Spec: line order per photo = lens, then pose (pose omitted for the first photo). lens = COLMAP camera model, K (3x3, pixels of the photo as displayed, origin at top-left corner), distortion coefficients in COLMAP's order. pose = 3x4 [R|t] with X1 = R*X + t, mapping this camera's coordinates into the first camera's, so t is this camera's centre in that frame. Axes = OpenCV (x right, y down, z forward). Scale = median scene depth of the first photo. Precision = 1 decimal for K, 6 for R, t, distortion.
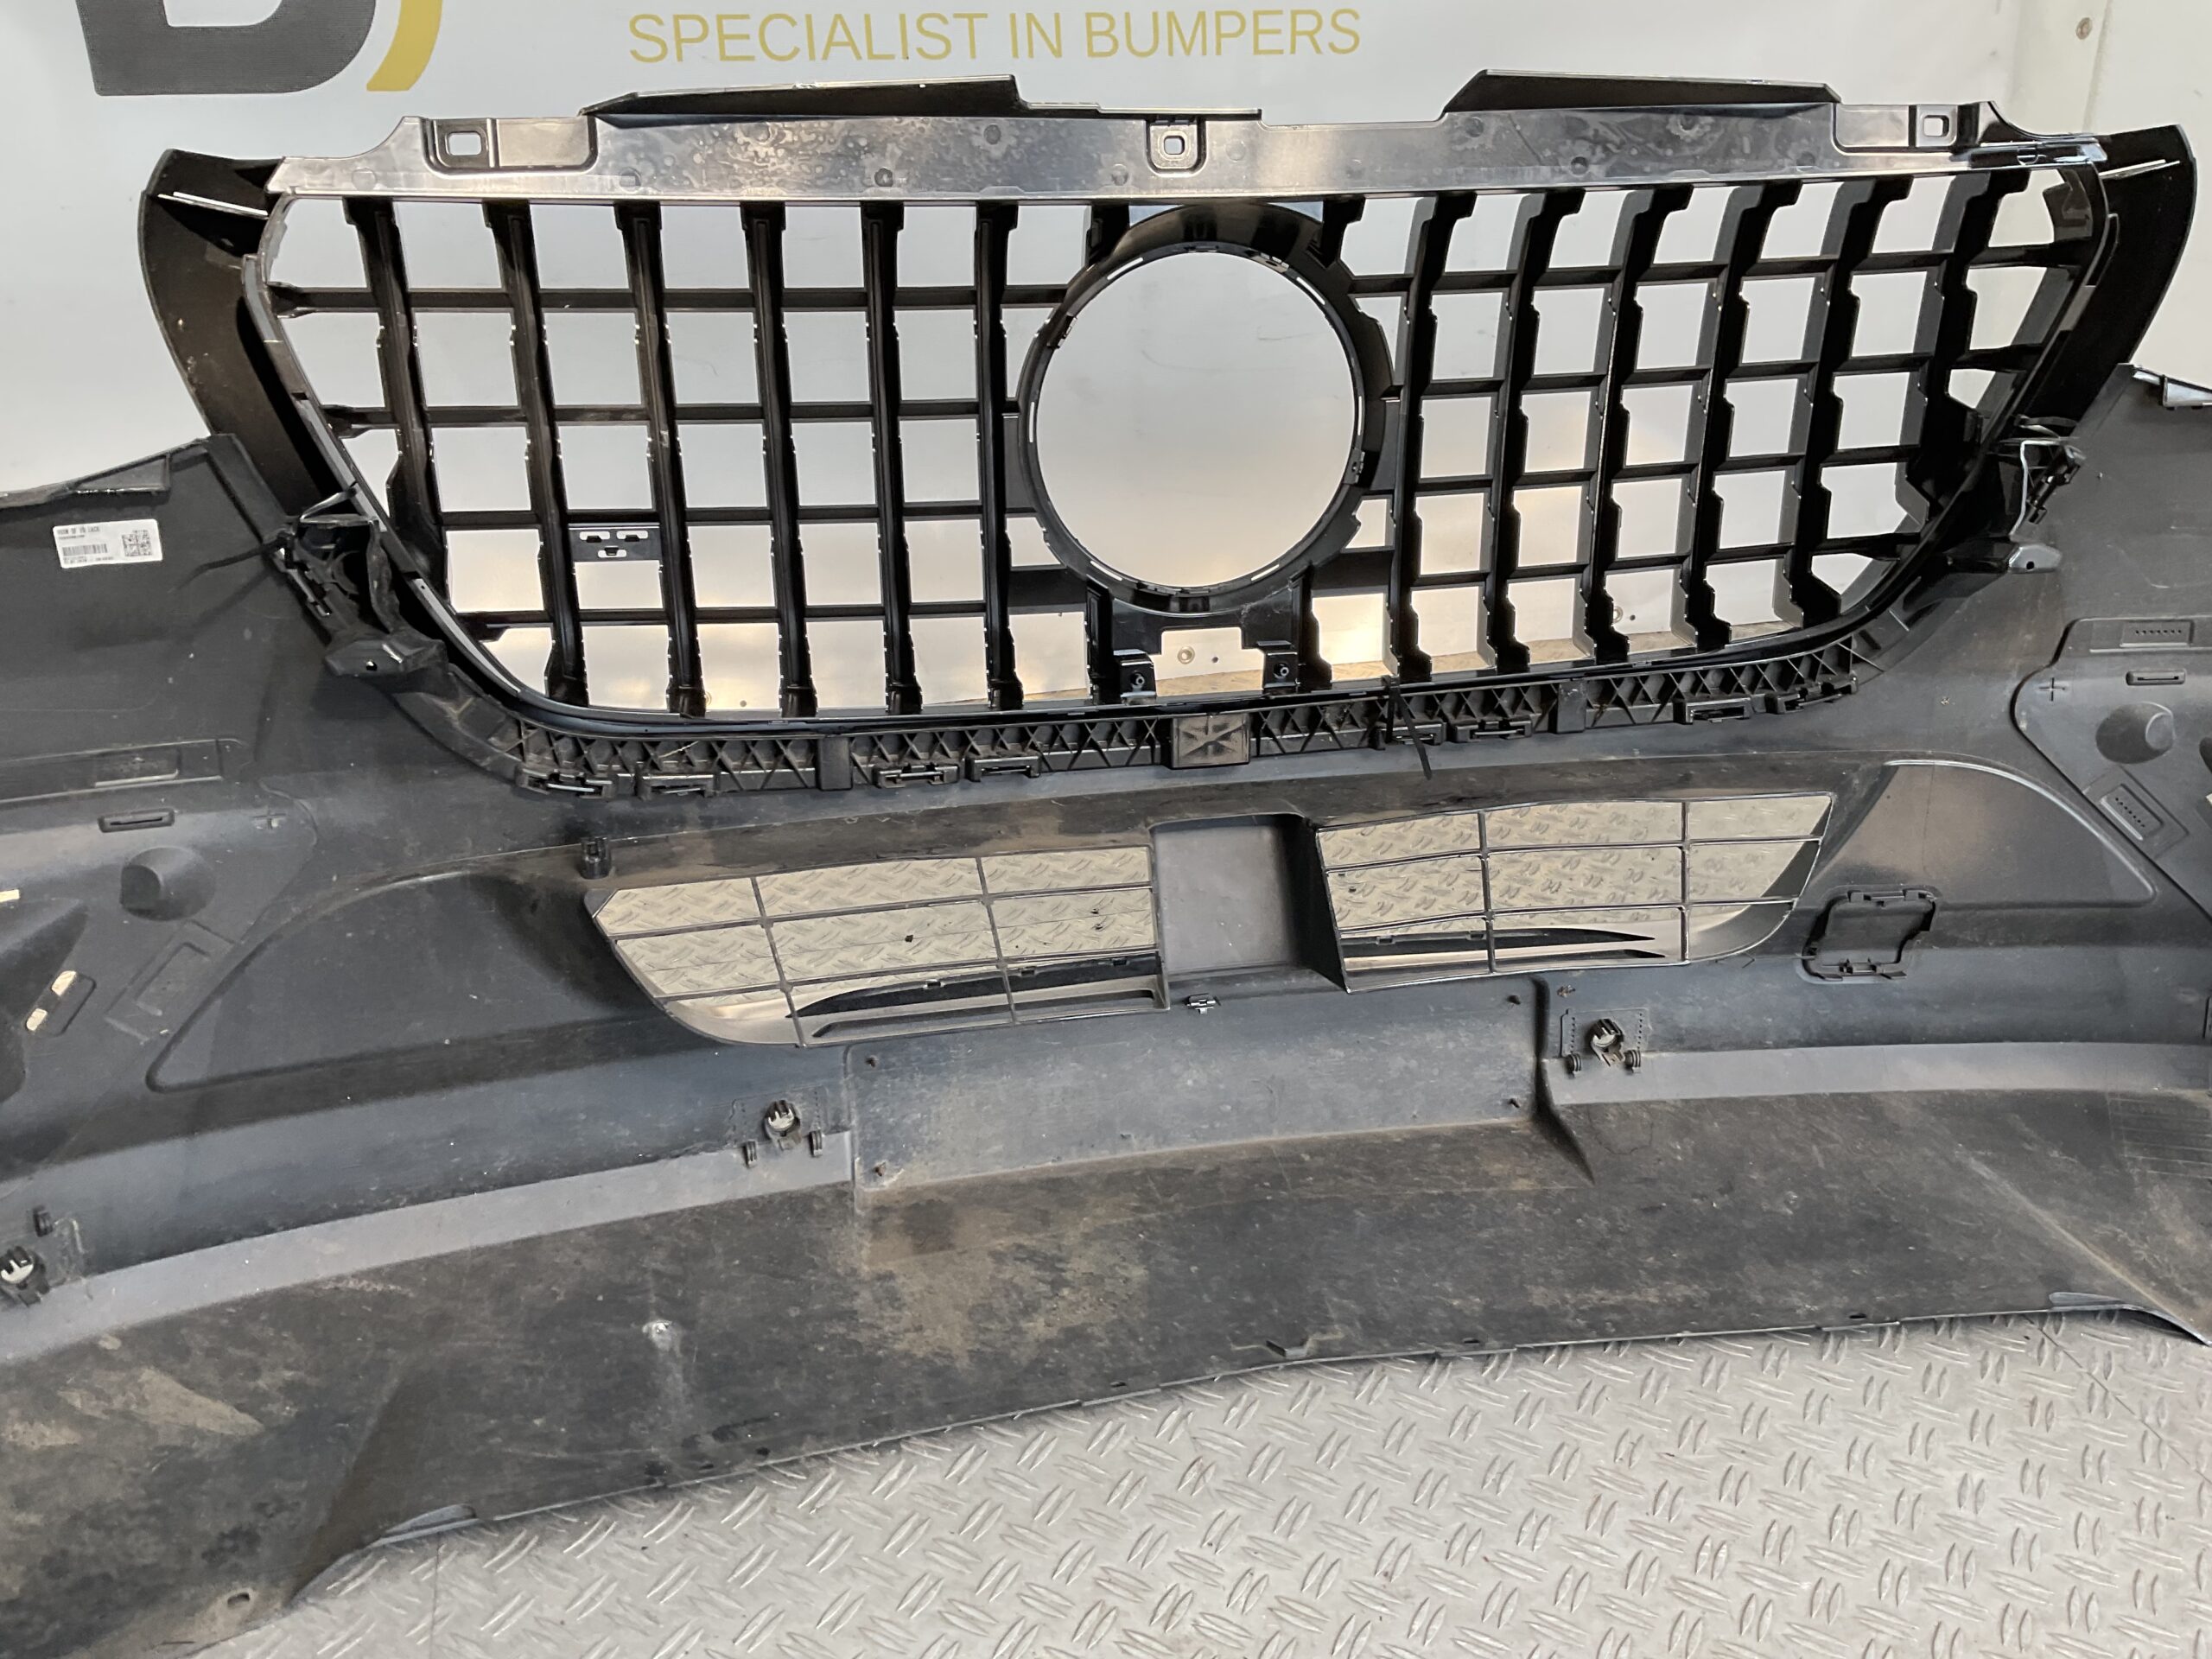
lens RADIAL K [[1856.7, 0, 1171.6], [0, 1856.7, 869.4], [0, 0, 1]] dist [0.080742, -0.157191]
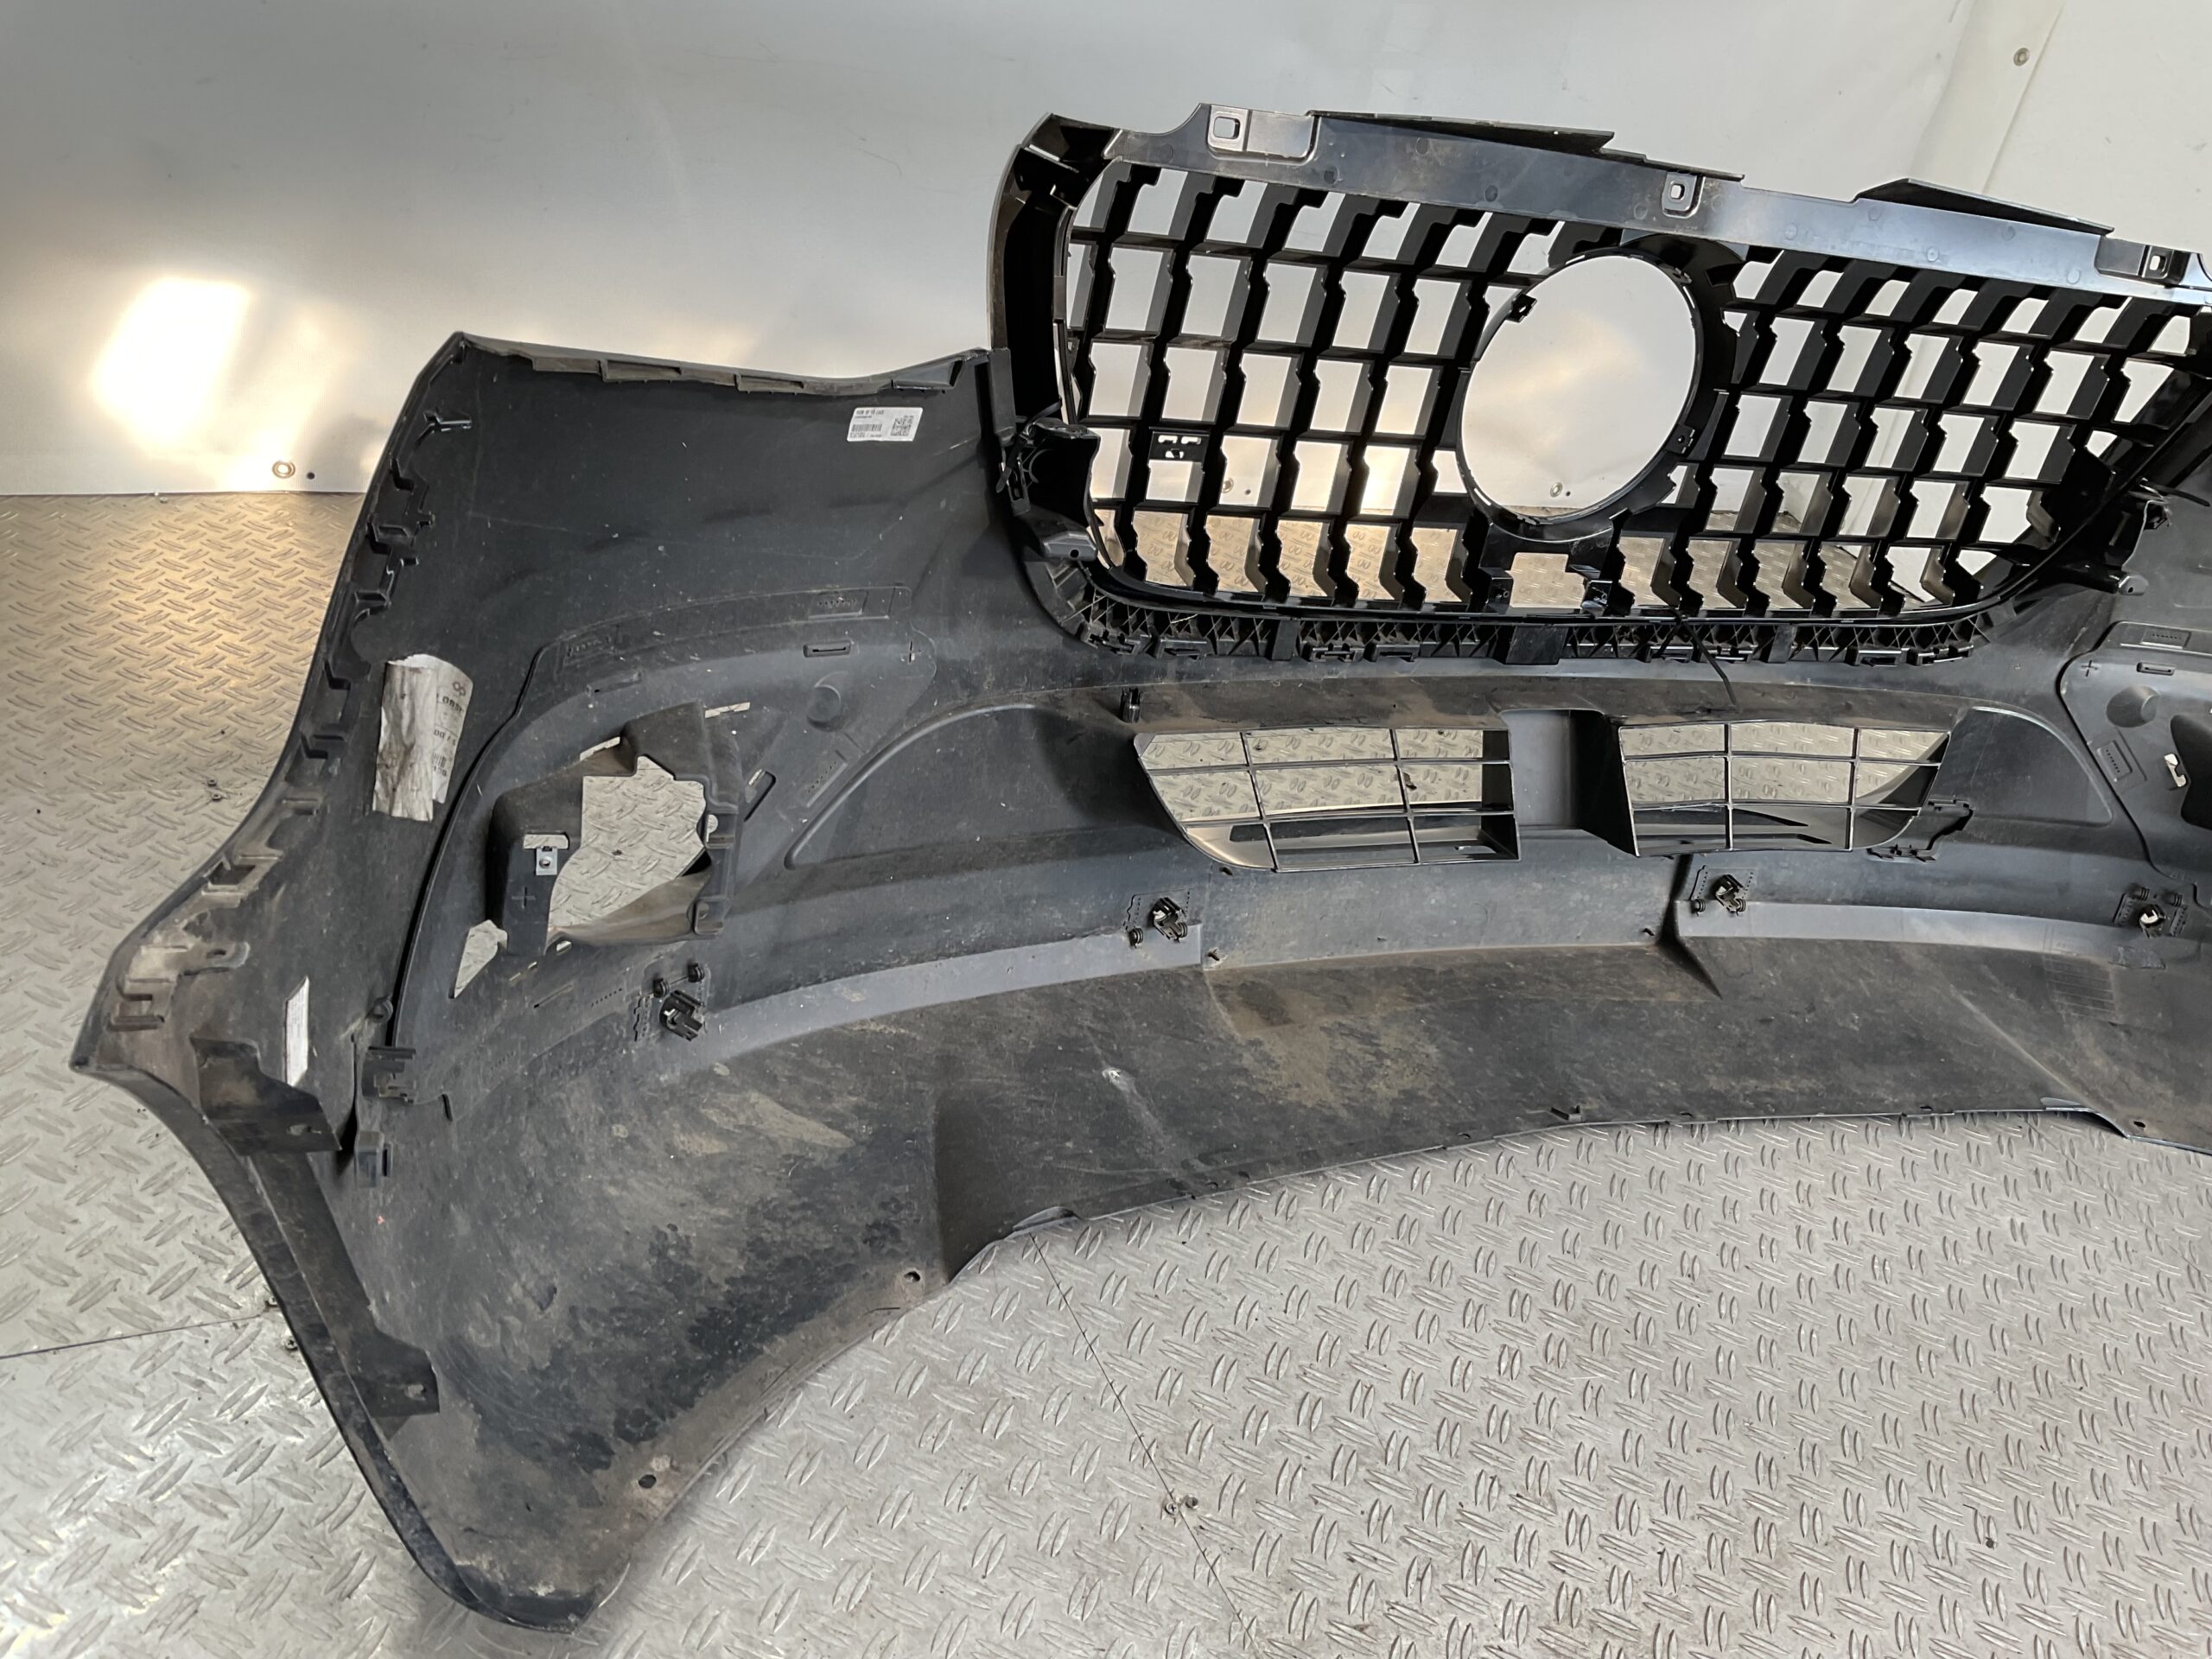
lens RADIAL K [[1867.0, 0, 1104.4], [0, 1867.0, 887.1], [0, 0, 1]] dist [0.080573, -0.150701]
pose [[0.964012, 0.072892, 0.255671, -0.586672], [-0.113824, 0.982244, 0.149135, -0.065149], [-0.240260, -0.172869, 0.955192, -0.177735]]
